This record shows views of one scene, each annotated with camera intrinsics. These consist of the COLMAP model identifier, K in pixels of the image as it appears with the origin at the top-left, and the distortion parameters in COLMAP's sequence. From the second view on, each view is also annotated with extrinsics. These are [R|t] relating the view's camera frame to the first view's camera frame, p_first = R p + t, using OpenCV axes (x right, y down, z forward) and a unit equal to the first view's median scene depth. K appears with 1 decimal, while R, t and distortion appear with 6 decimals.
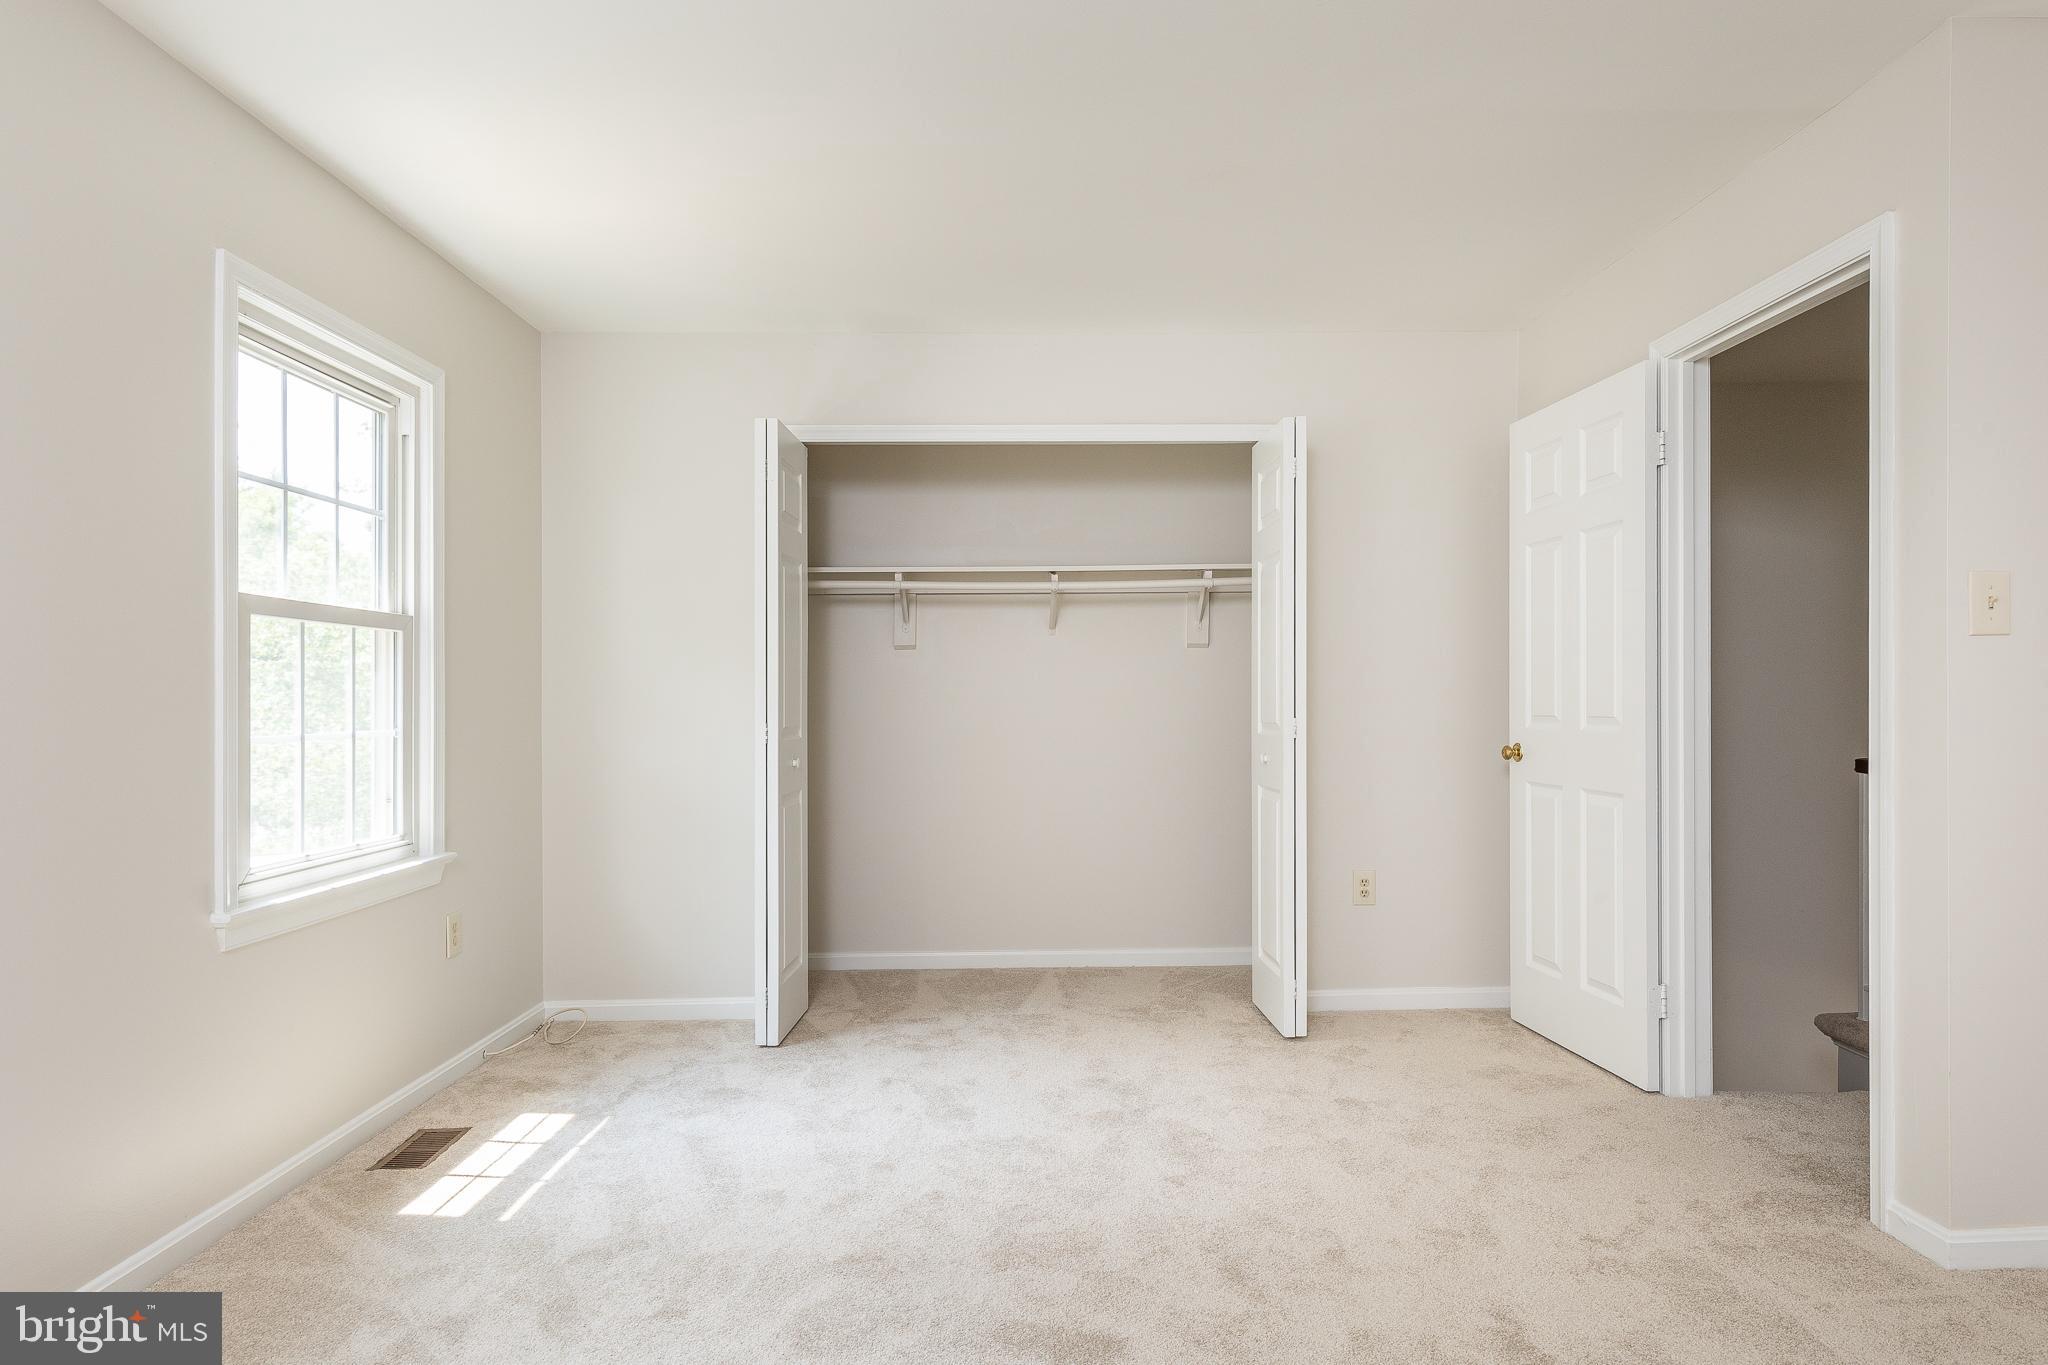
lens RADIAL K [[1194.5, 0, 1046.2], [0, 1194.5, 694.8], [0, 0, 1]] dist [0.019867, -0.002412]
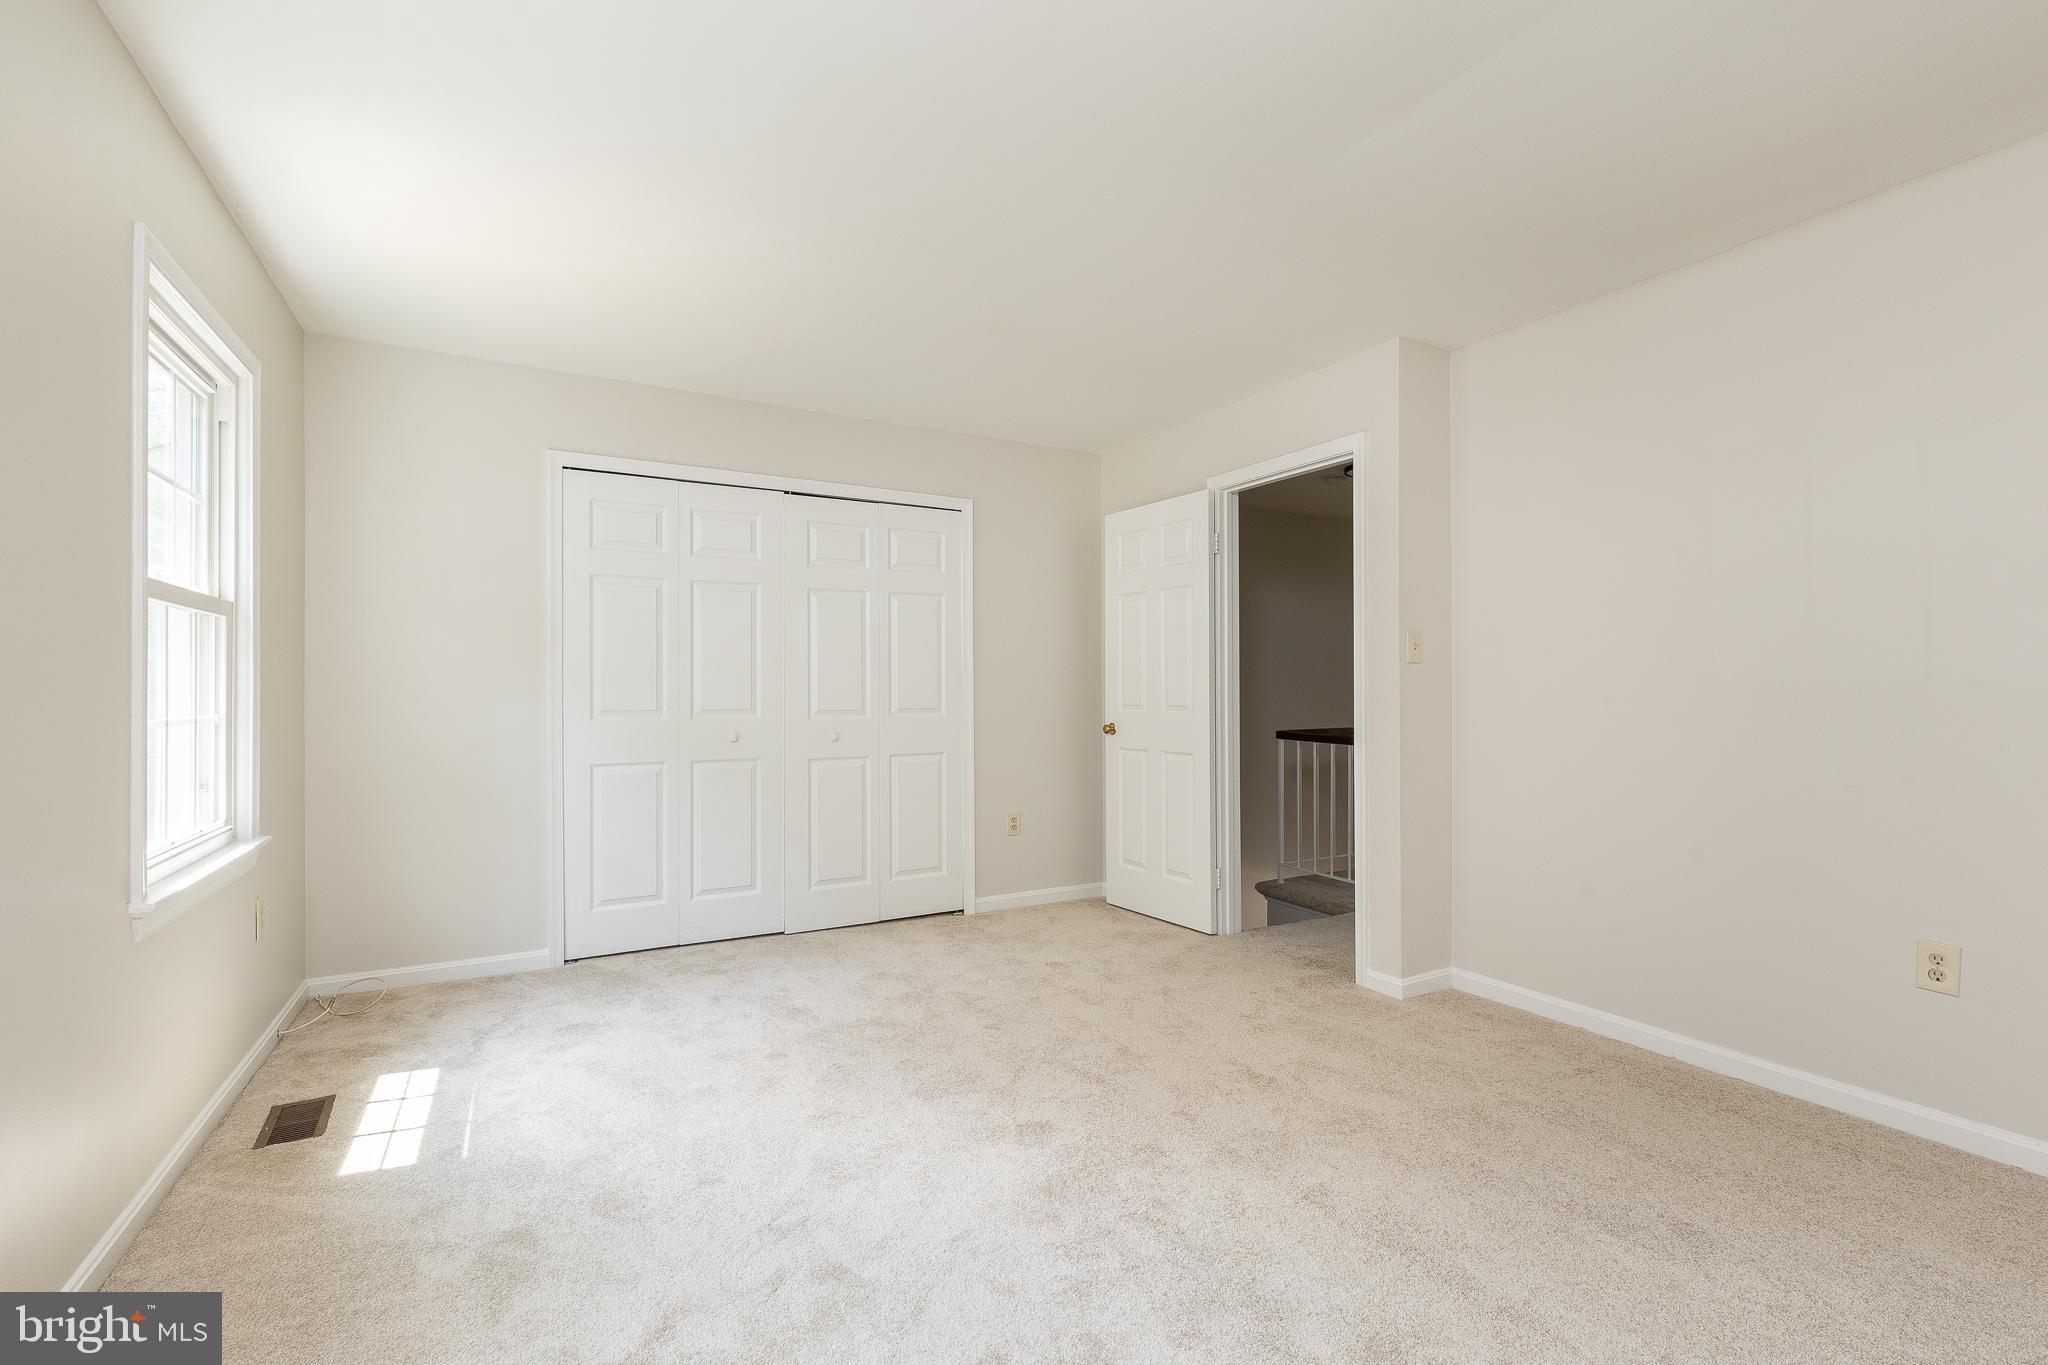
lens RADIAL K [[933.9, 0, 1030.0], [0, 933.9, 682.1], [0, 0, 1]] dist [0.018805, -0.002760]
pose [[0.881286, 0.015725, 0.472322, -0.326939], [-0.011941, 0.999868, -0.011009, 0.002396], [-0.472432, 0.004062, 0.881358, -0.011218]]
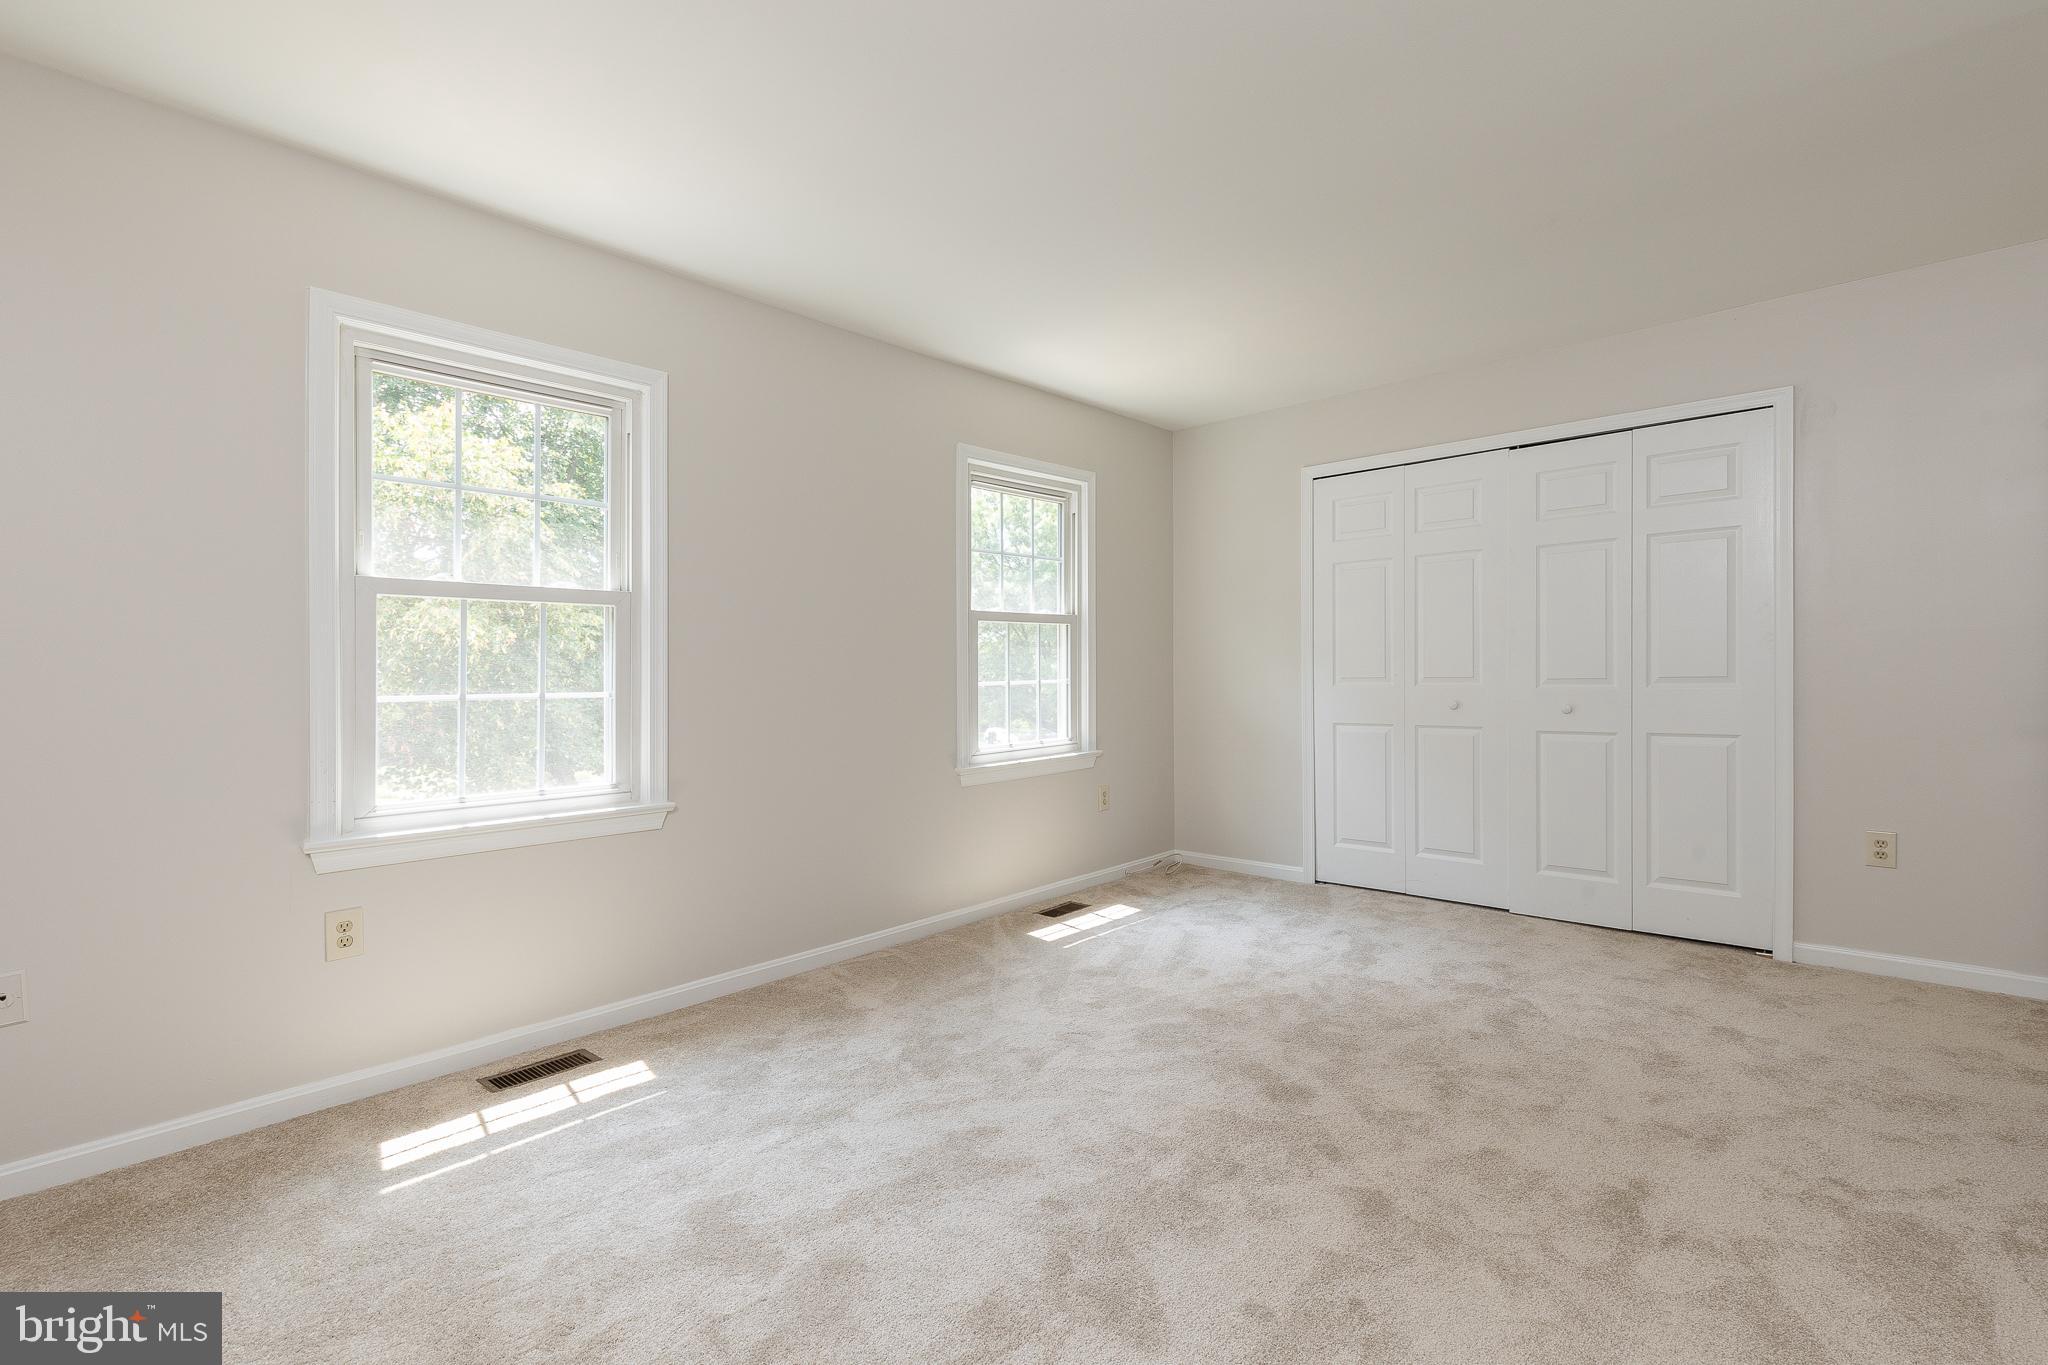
lens RADIAL K [[933.9, 0, 1015.4], [0, 933.9, 661.8], [0, 0, 1]] dist [0.018805, -0.002760]
pose [[0.712195, -0.006999, -0.701947, 0.391437], [0.011870, 0.999927, 0.002073, -0.000867], [0.701881, -0.009808, 0.712226, -0.047879]]
